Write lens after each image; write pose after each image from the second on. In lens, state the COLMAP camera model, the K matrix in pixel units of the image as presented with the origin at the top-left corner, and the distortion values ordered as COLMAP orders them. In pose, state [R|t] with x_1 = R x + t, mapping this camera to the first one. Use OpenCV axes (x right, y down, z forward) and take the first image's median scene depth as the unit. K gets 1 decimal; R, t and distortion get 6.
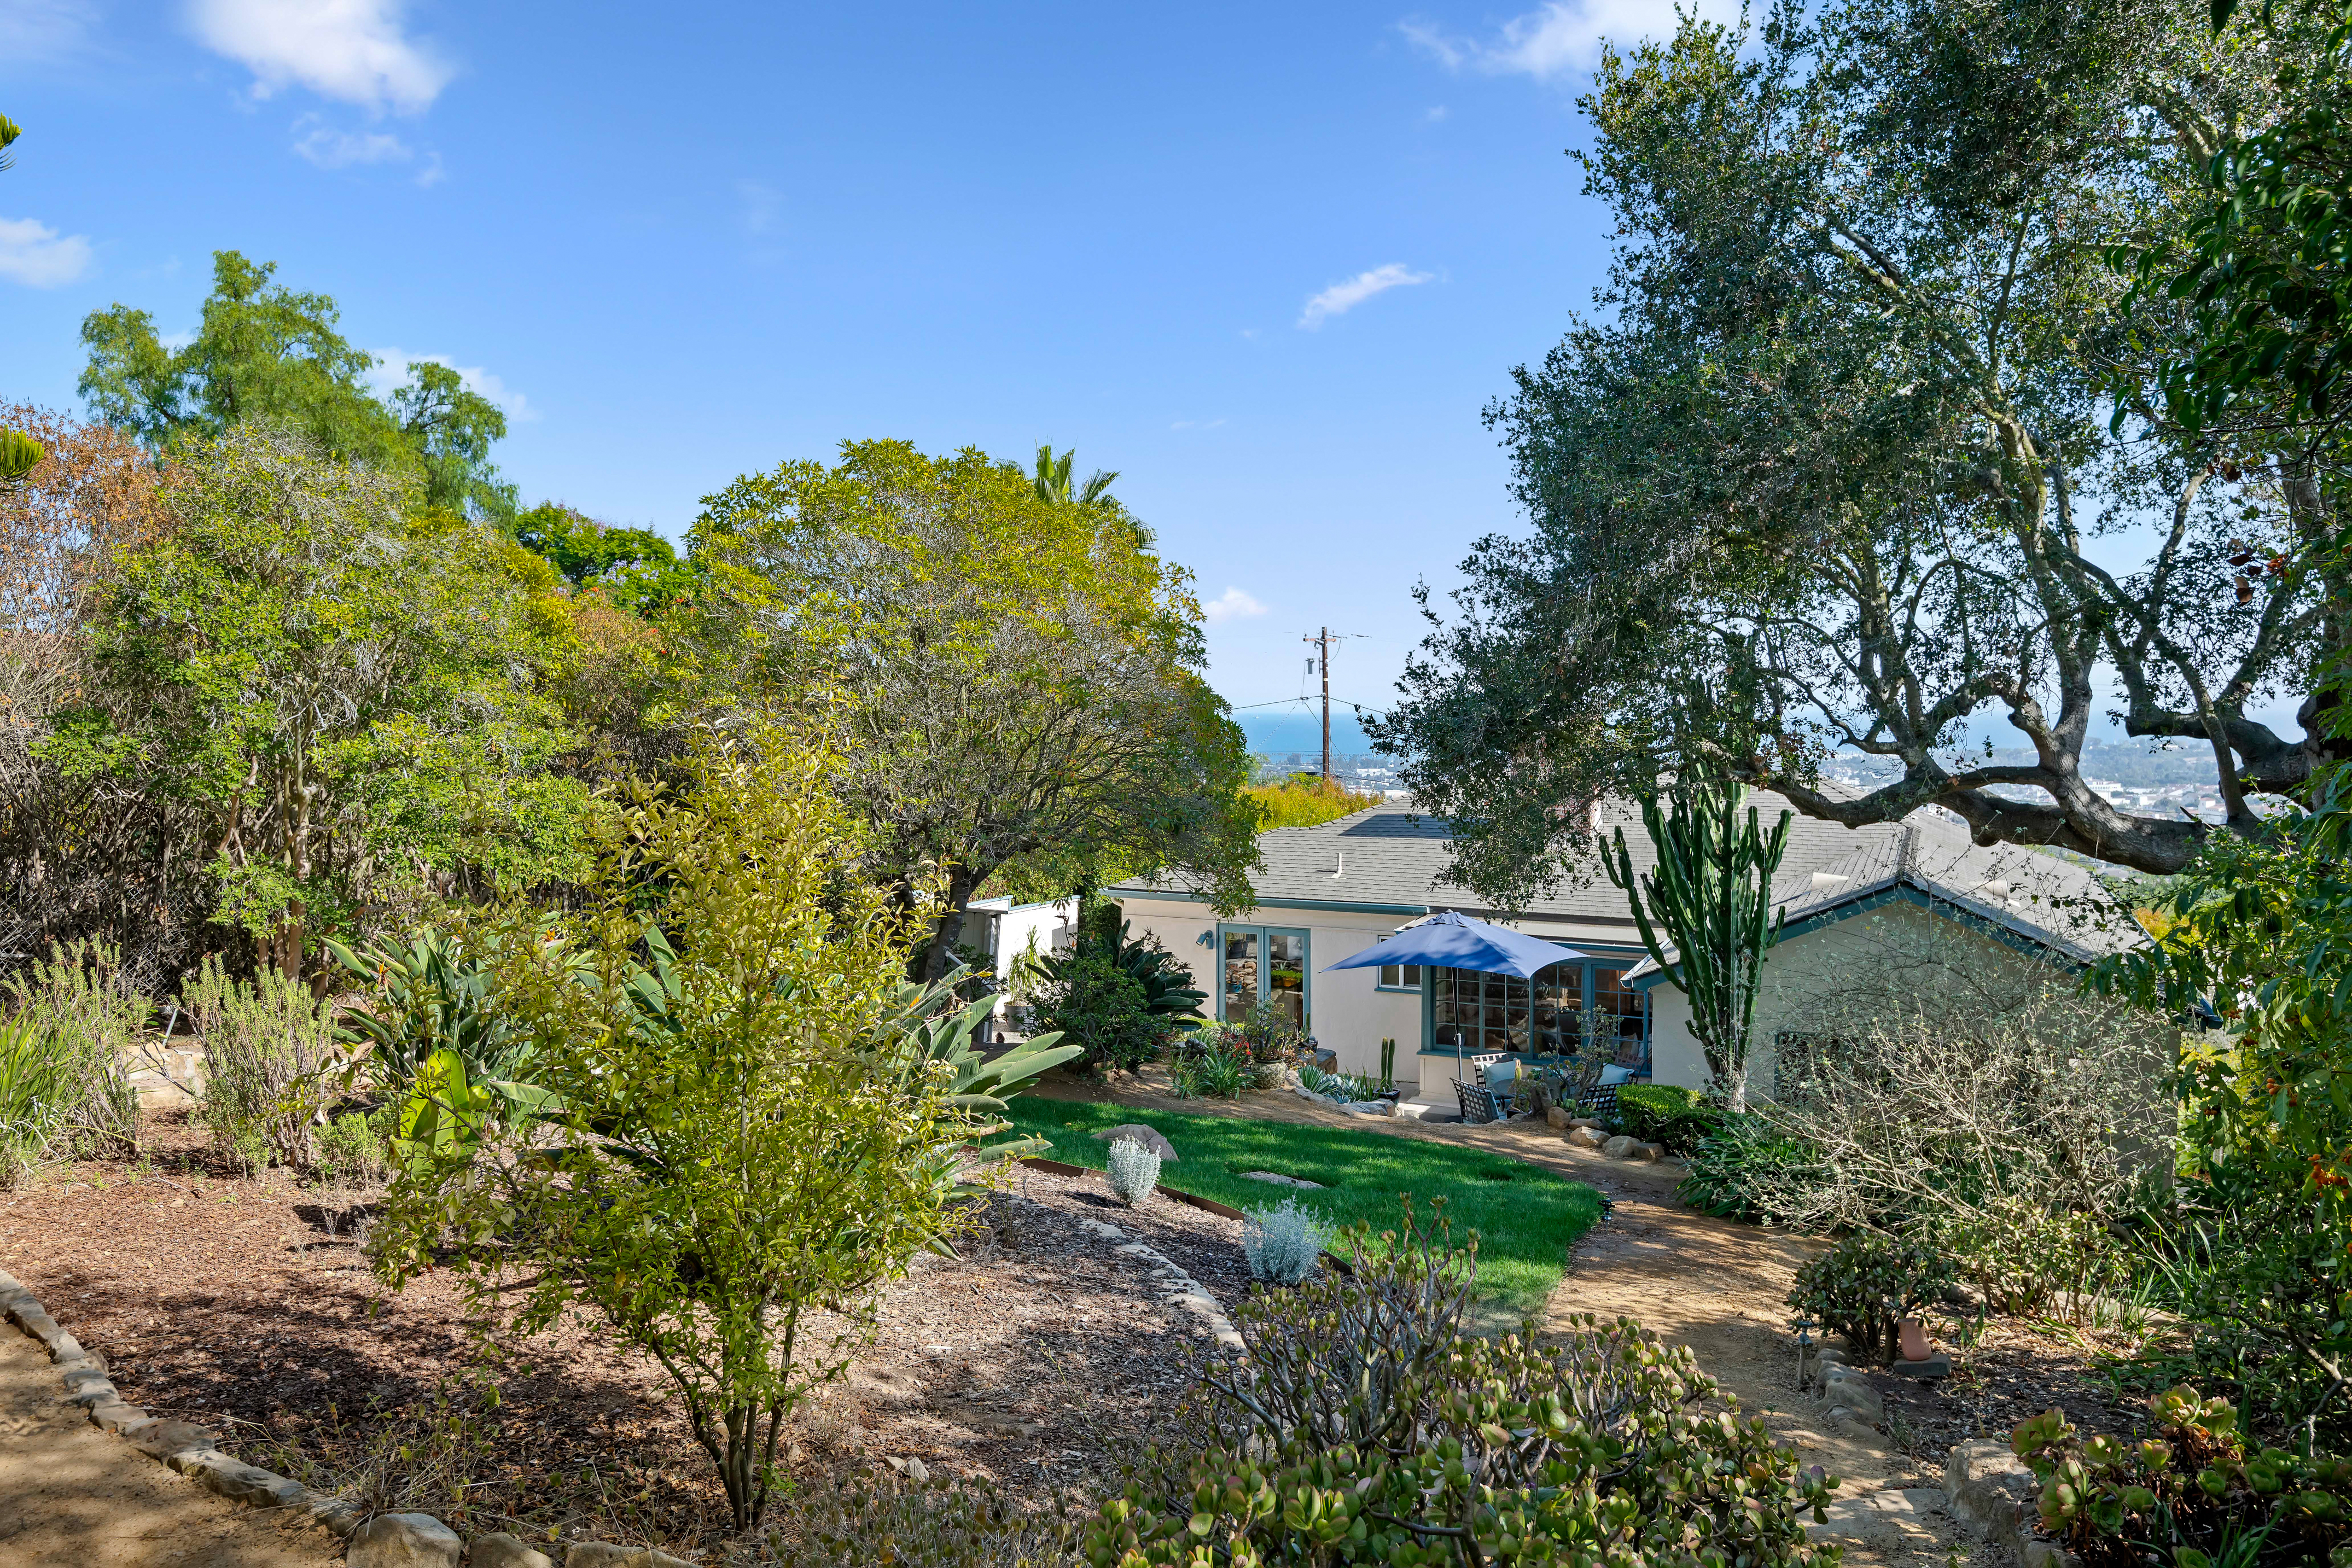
lens RADIAL K [[1636.3, 0, 1158.6], [0, 1636.3, 768.0], [0, 0, 1]] dist [-0.000110, -0.004549]
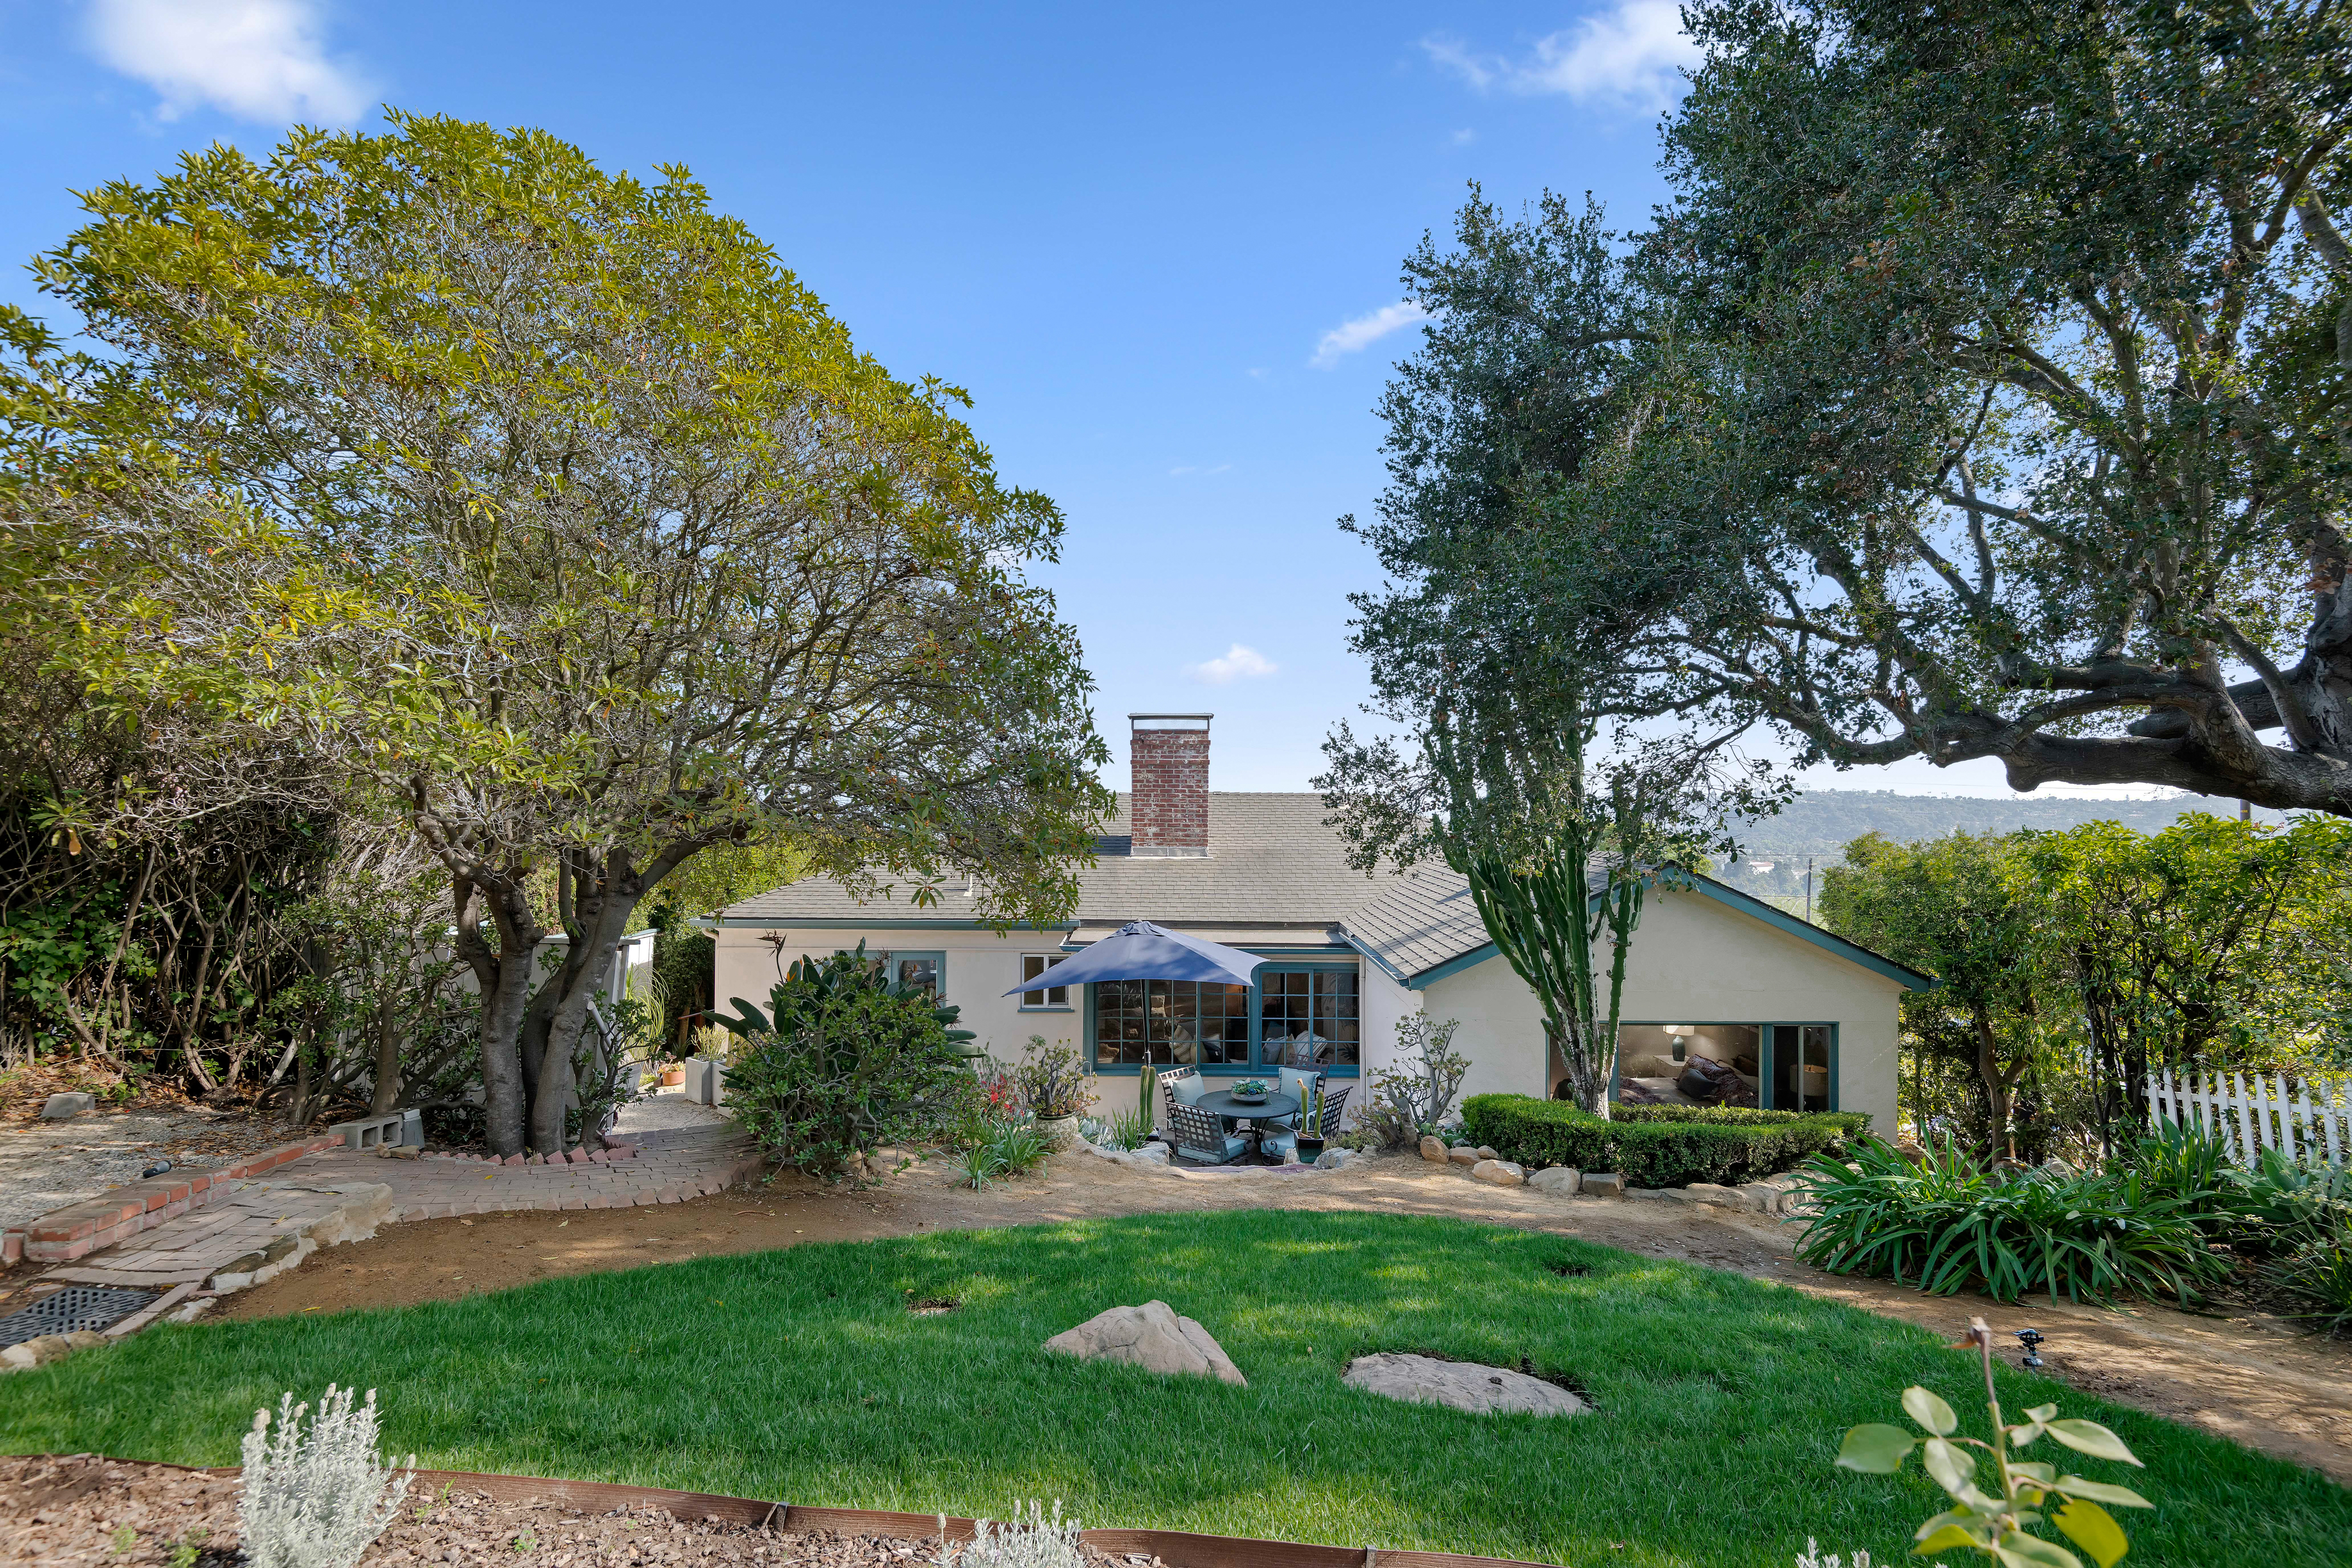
lens RADIAL K [[1138.9, 0, 1168.6], [0, 1138.9, 782.0], [0, 0, 1]] dist [0.001321, -0.001665]
pose [[0.886671, 0.016065, 0.462122, -0.127028], [0.009707, 0.998529, -0.053338, 0.050322], [-0.462299, 0.051779, 0.885211, 0.474408]]
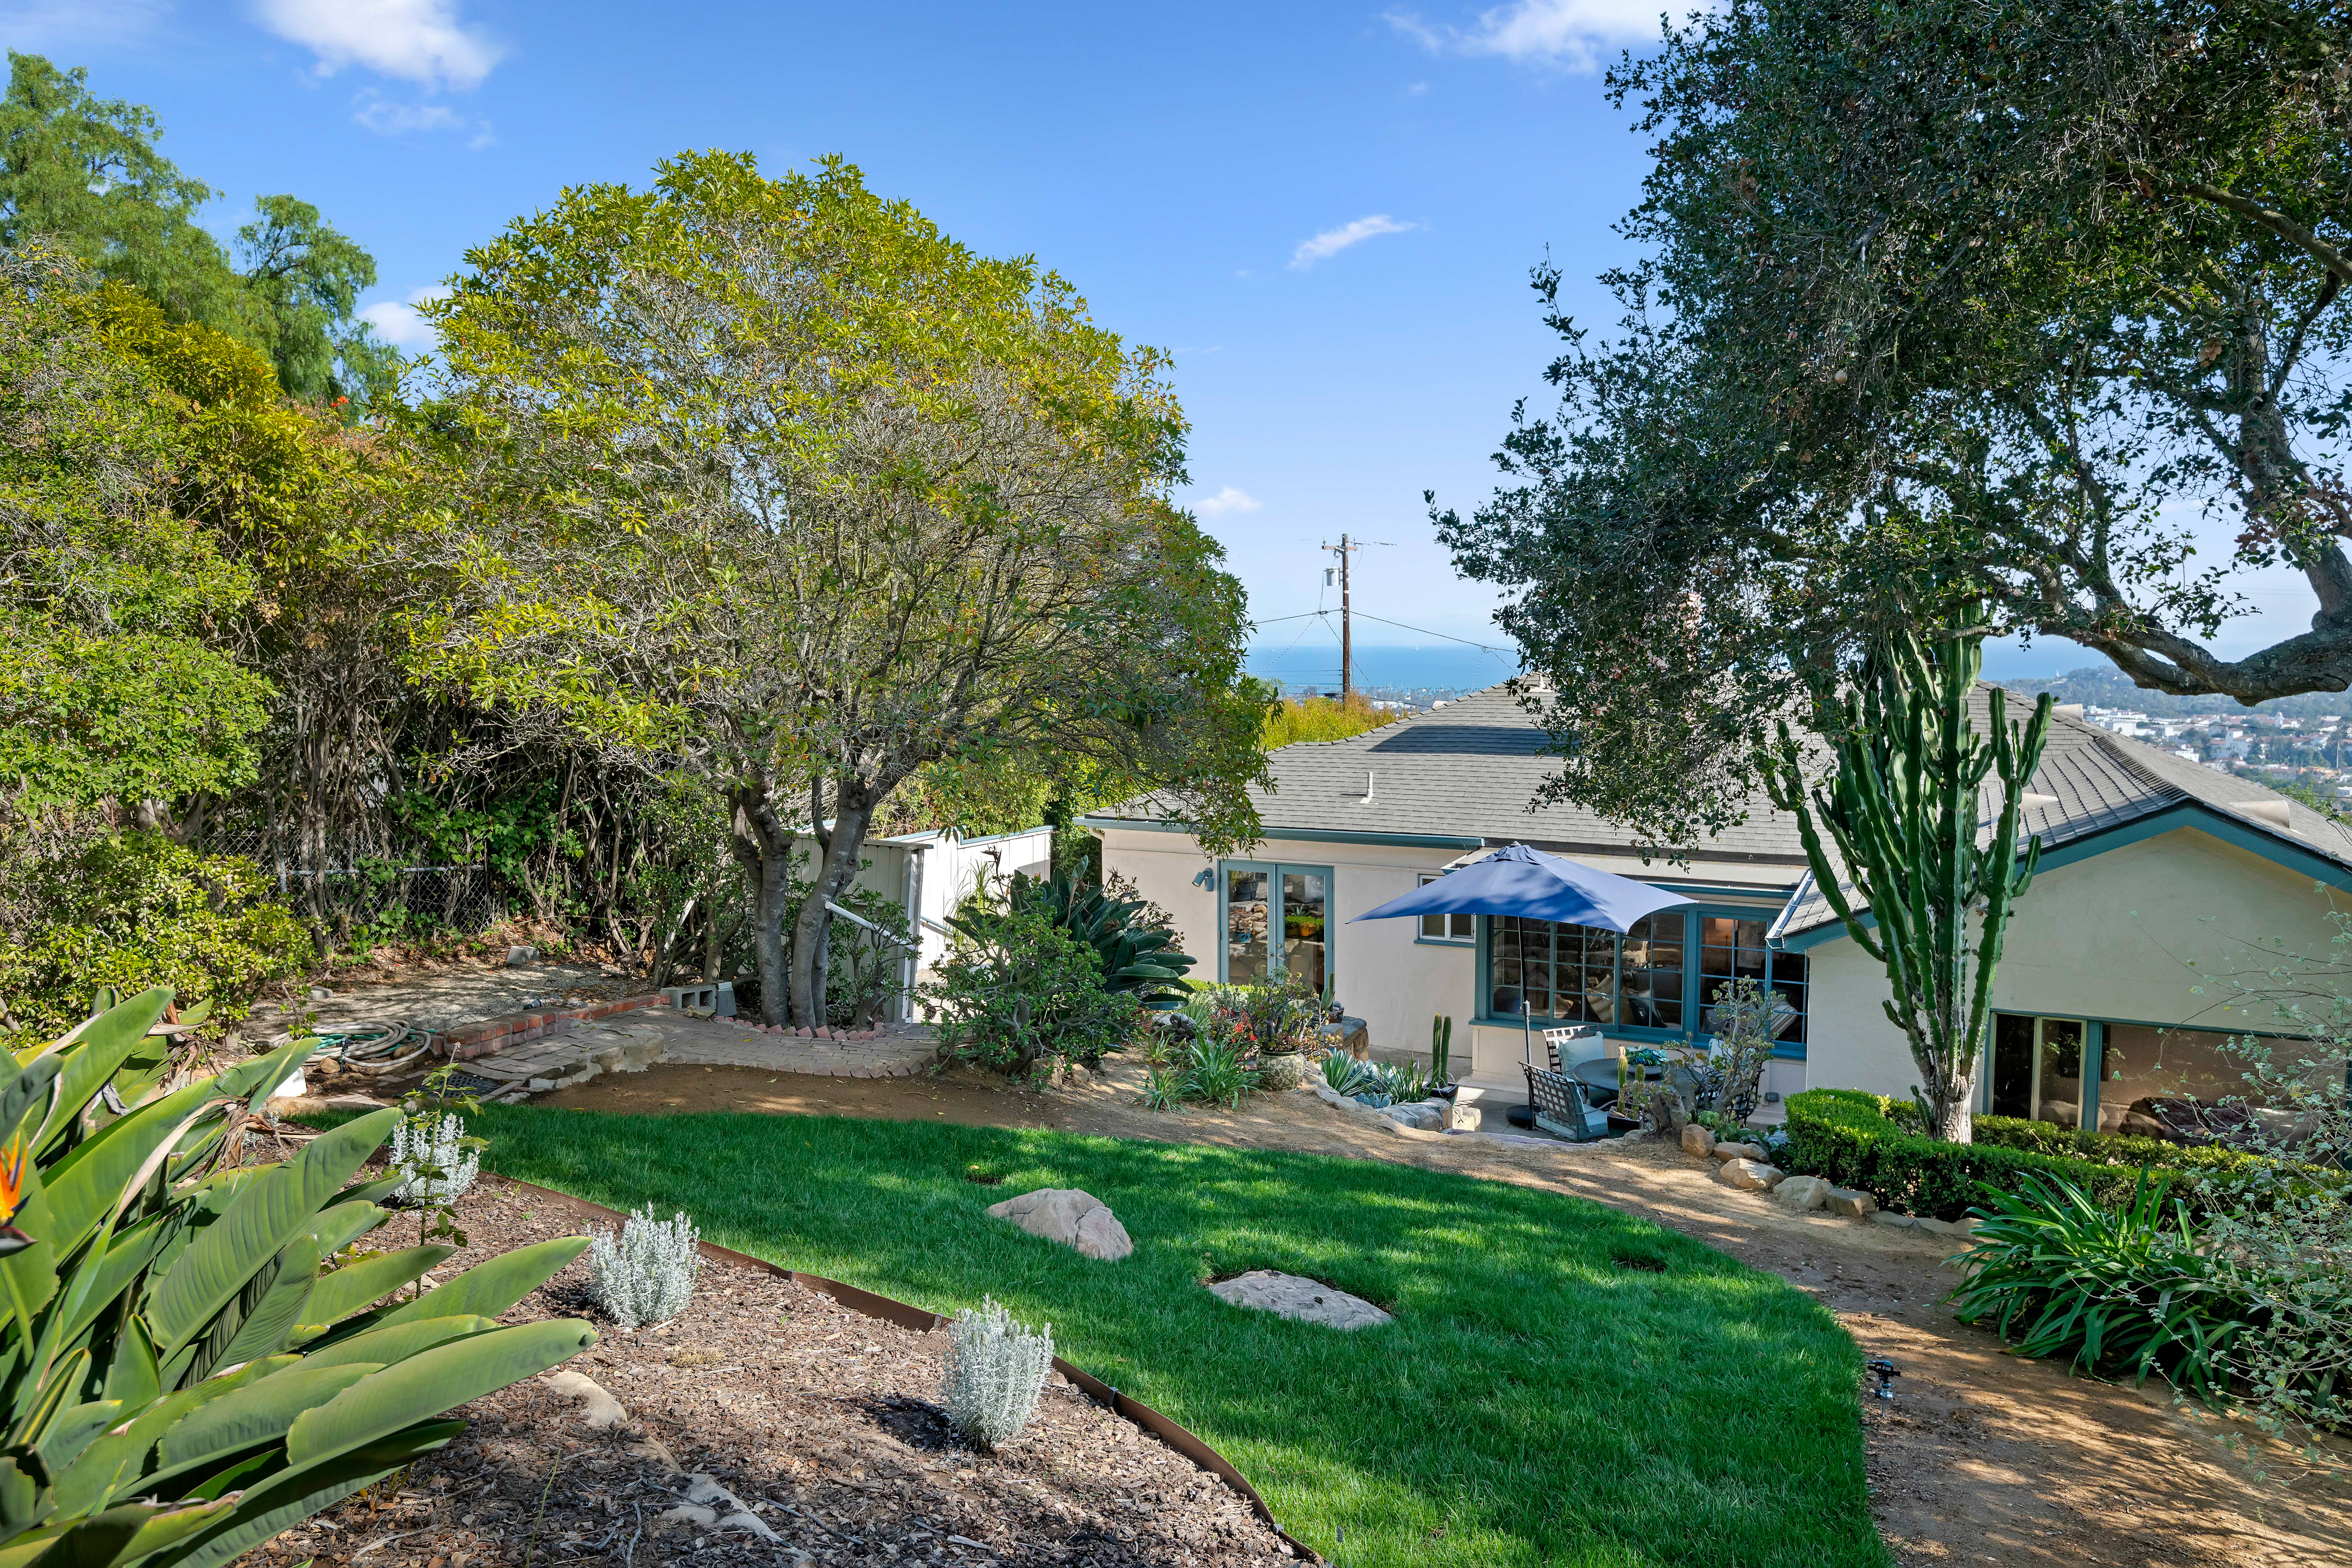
lens RADIAL K [[1590.8, 0, 1165.9], [0, 1590.8, 784.5], [0, 0, 1]] dist [0.000317, 0.000659]
pose [[0.999965, -0.002718, -0.007915, 0.021944], [0.003108, 0.998763, 0.049619, 0.025334], [0.007771, -0.049641, 0.998737, 0.290636]]
